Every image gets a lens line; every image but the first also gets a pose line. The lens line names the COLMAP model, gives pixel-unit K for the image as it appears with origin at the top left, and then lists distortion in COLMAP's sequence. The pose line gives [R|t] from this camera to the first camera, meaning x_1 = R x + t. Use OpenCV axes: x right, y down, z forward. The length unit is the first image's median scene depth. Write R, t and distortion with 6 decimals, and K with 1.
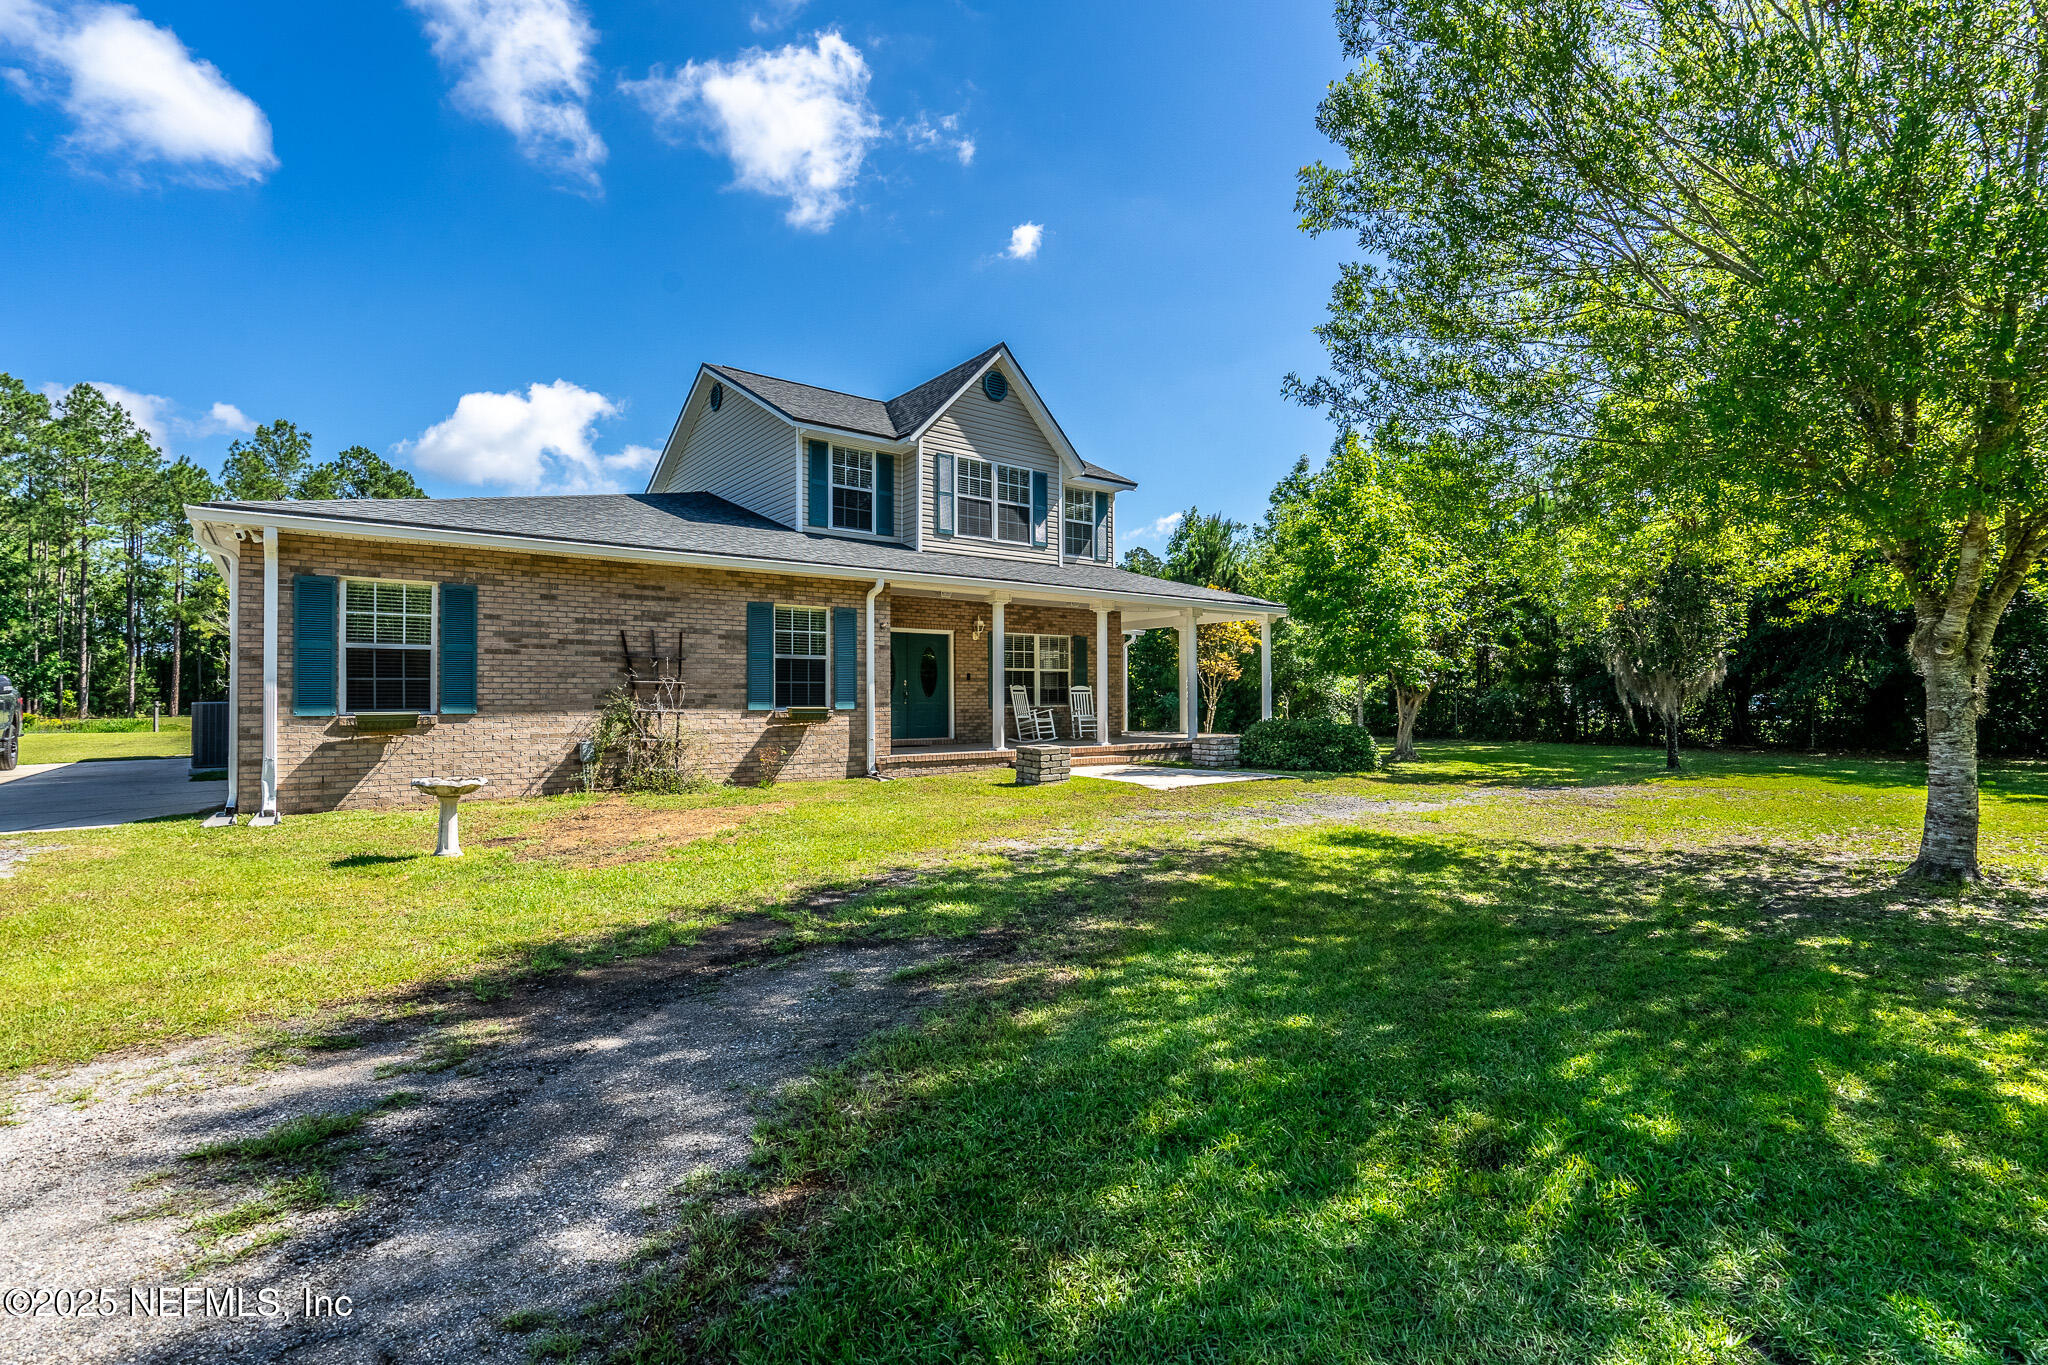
lens RADIAL K [[903.2, 0, 1033.3], [0, 903.2, 677.9], [0, 0, 1]] dist [0.038343, -0.012553]
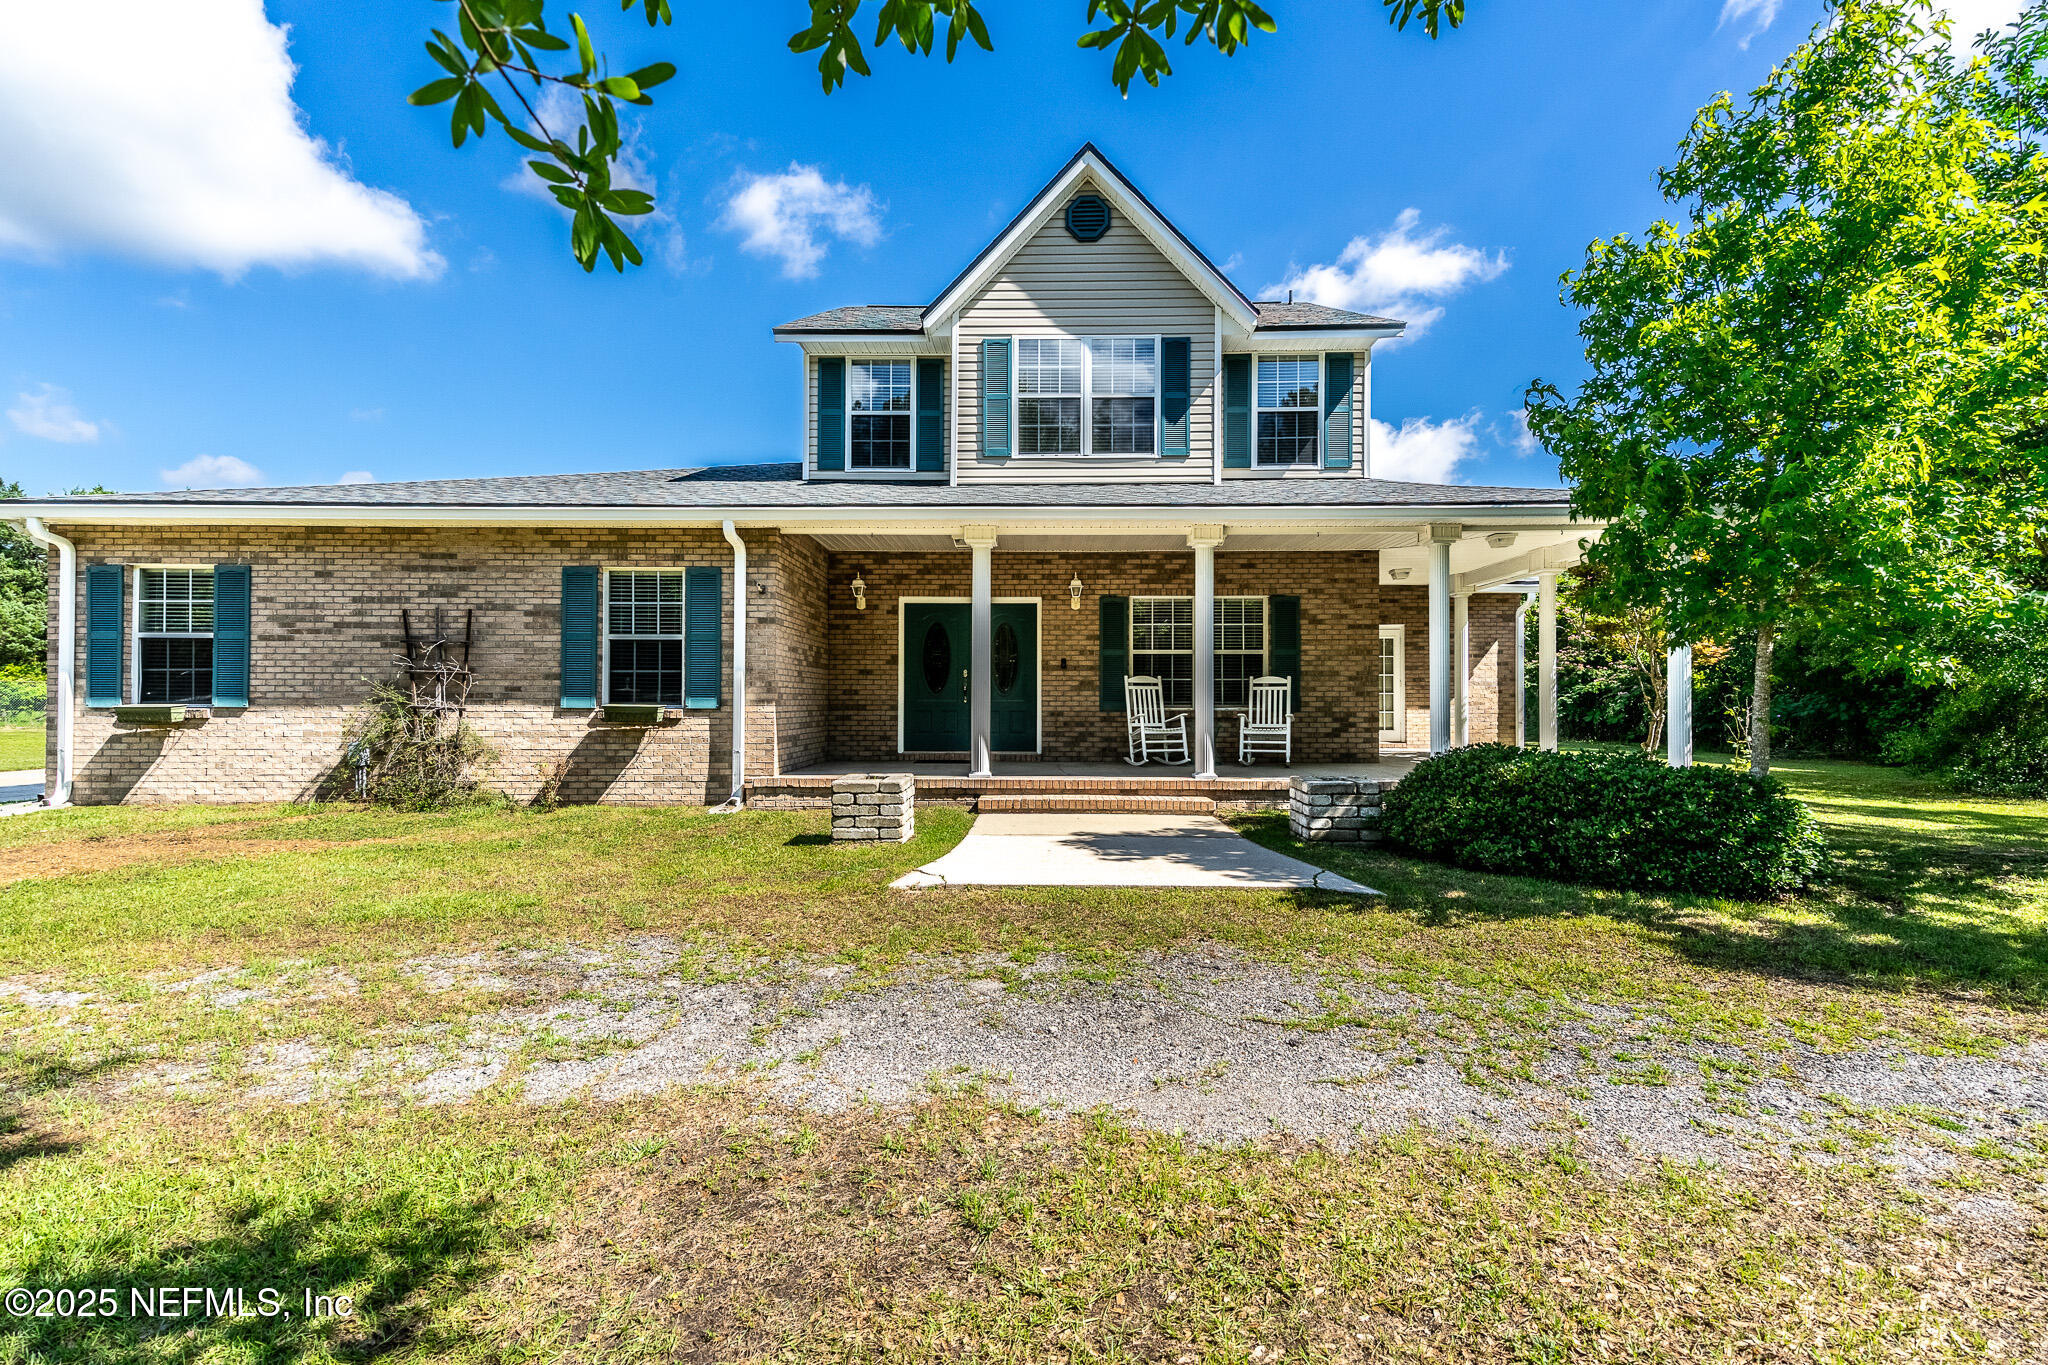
lens RADIAL K [[903.2, 0, 1011.5], [0, 903.2, 697.1], [0, 0, 1]] dist [0.038343, -0.012553]
pose [[0.784815, 0.003454, -0.619720, 0.494509], [0.008745, 0.999823, 0.016647, 0.018312], [0.619668, -0.018484, 0.784646, 0.677390]]
